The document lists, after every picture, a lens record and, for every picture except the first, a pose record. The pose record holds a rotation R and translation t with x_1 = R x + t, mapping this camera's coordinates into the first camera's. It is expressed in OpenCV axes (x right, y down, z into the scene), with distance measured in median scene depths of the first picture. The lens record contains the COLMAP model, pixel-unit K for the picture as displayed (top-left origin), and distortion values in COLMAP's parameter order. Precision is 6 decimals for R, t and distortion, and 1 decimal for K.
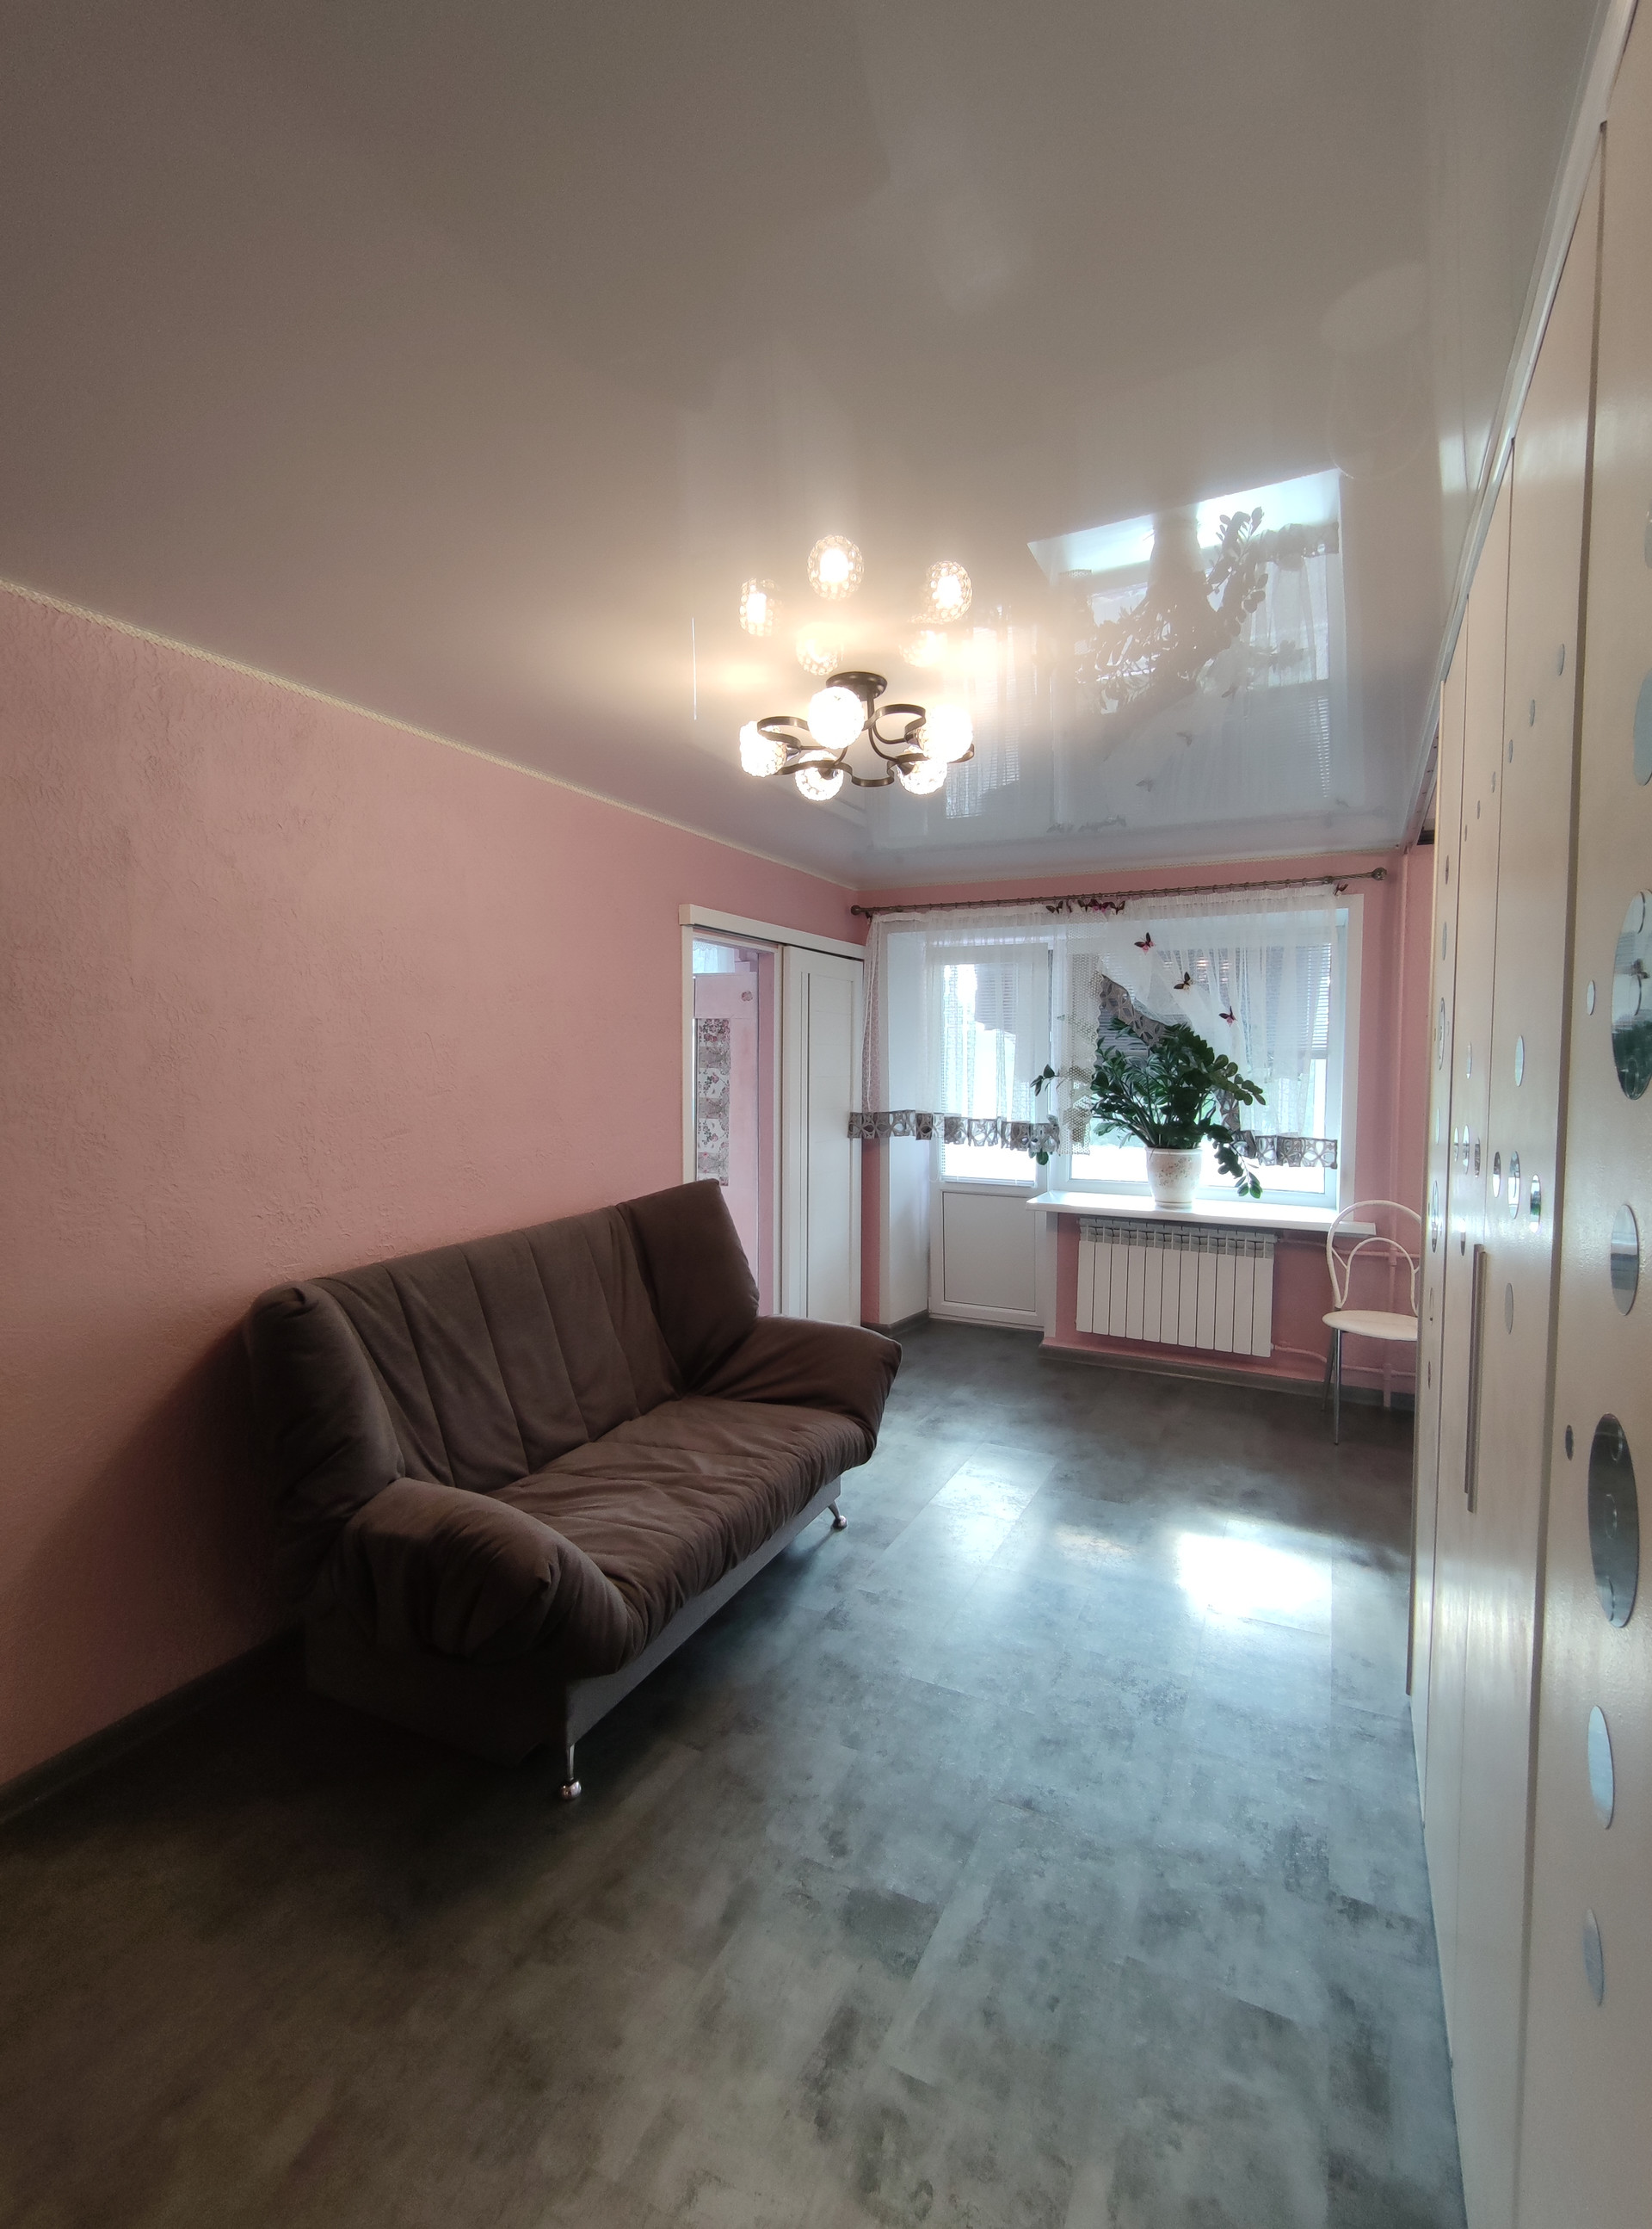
lens RADIAL K [[1024.0, 0, 823.9], [0, 1024.0, 1112.0], [0, 0, 1]] dist [-0.000165, -0.001633]
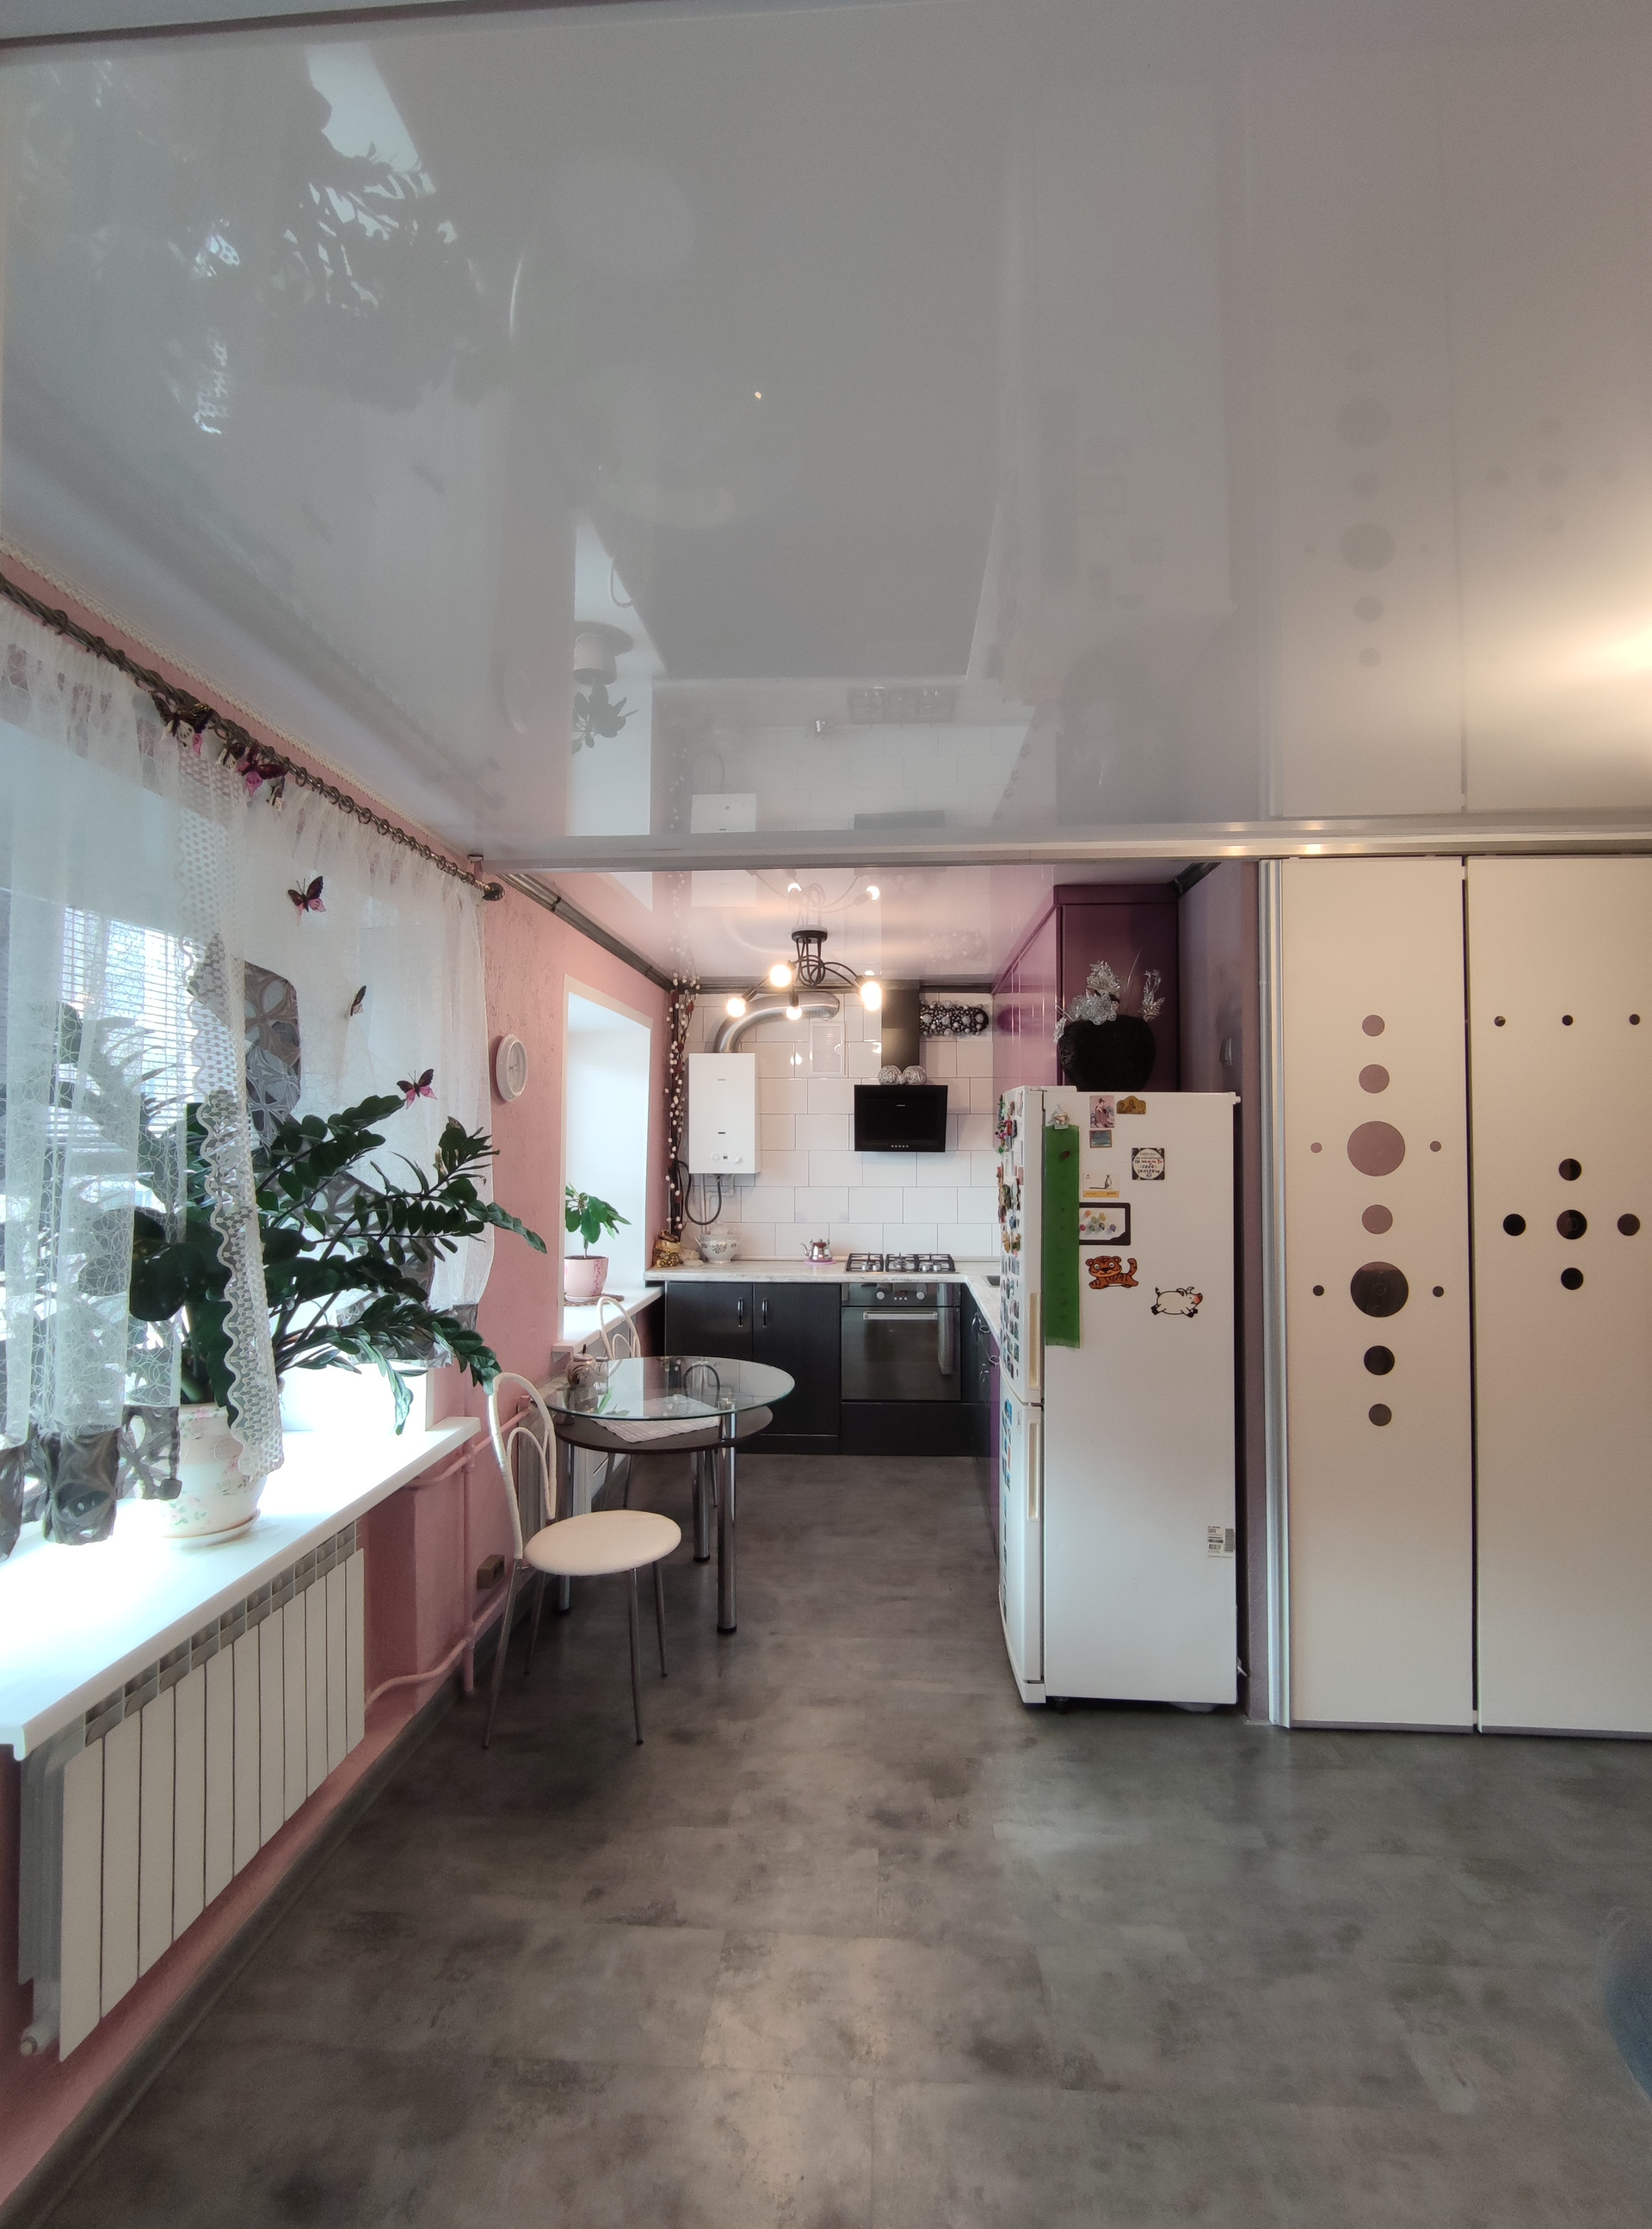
lens RADIAL K [[1024.0, 0, 836.2], [0, 1024.0, 1109.1], [0, 0, 1]] dist [-0.000165, -0.001633]
pose [[-0.405848, 0.020222, 0.913717, -0.147086], [0.047530, 0.998869, -0.000995, -0.069657], [-0.912704, 0.043025, -0.406351, 0.972889]]
